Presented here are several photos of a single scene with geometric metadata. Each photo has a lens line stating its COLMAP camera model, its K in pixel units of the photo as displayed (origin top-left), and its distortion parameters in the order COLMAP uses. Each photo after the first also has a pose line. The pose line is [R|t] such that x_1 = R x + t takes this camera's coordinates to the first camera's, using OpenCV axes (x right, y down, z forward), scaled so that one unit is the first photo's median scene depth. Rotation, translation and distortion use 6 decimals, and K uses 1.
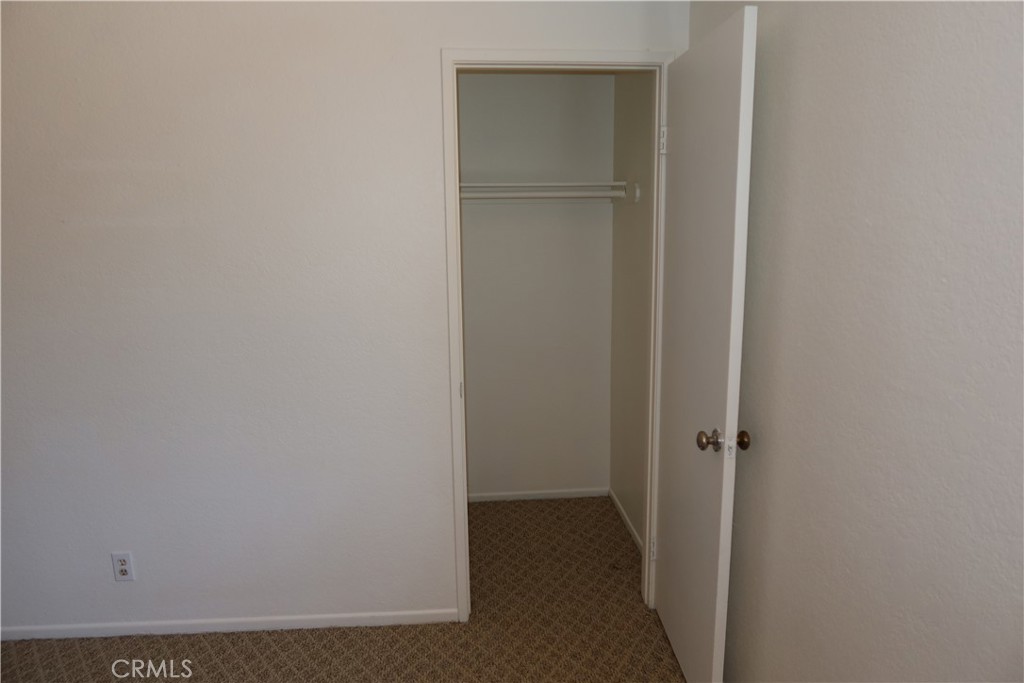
lens RADIAL K [[709.5, 0, 509.3], [0, 709.5, 354.9], [0, 0, 1]] dist [-0.020035, 0.005486]
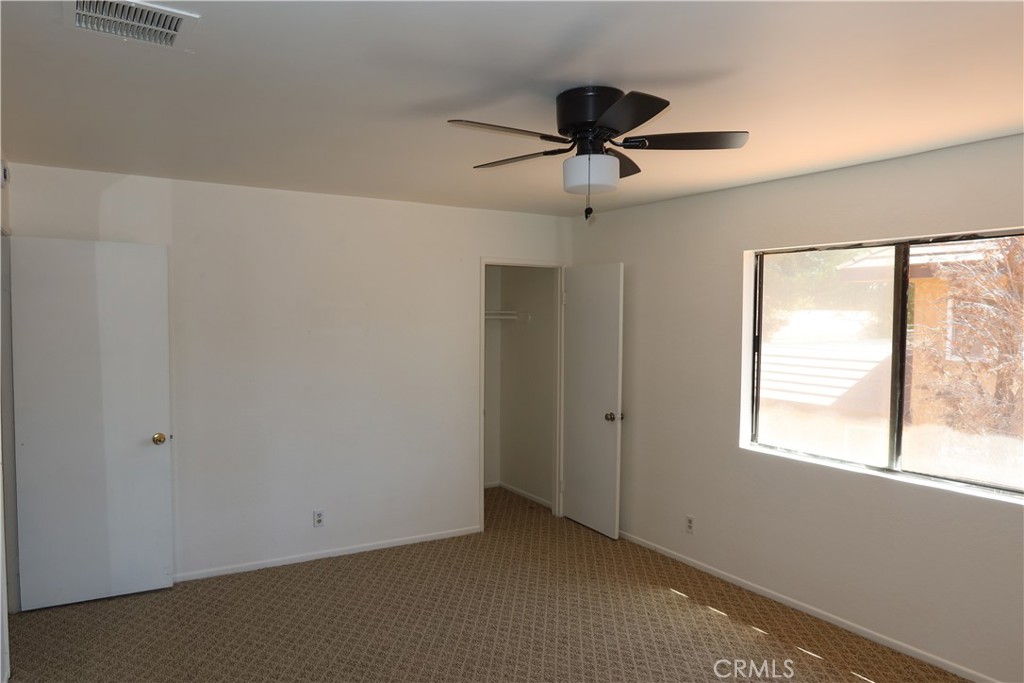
lens RADIAL K [[709.5, 0, 509.3], [0, 709.5, 354.9], [0, 0, 1]] dist [-0.020035, 0.005486]
pose [[0.887446, -0.004971, 0.460884, -0.951763], [0.071412, 0.989350, -0.126836, 0.152642], [-0.455345, 0.145473, 0.878350, -0.876980]]
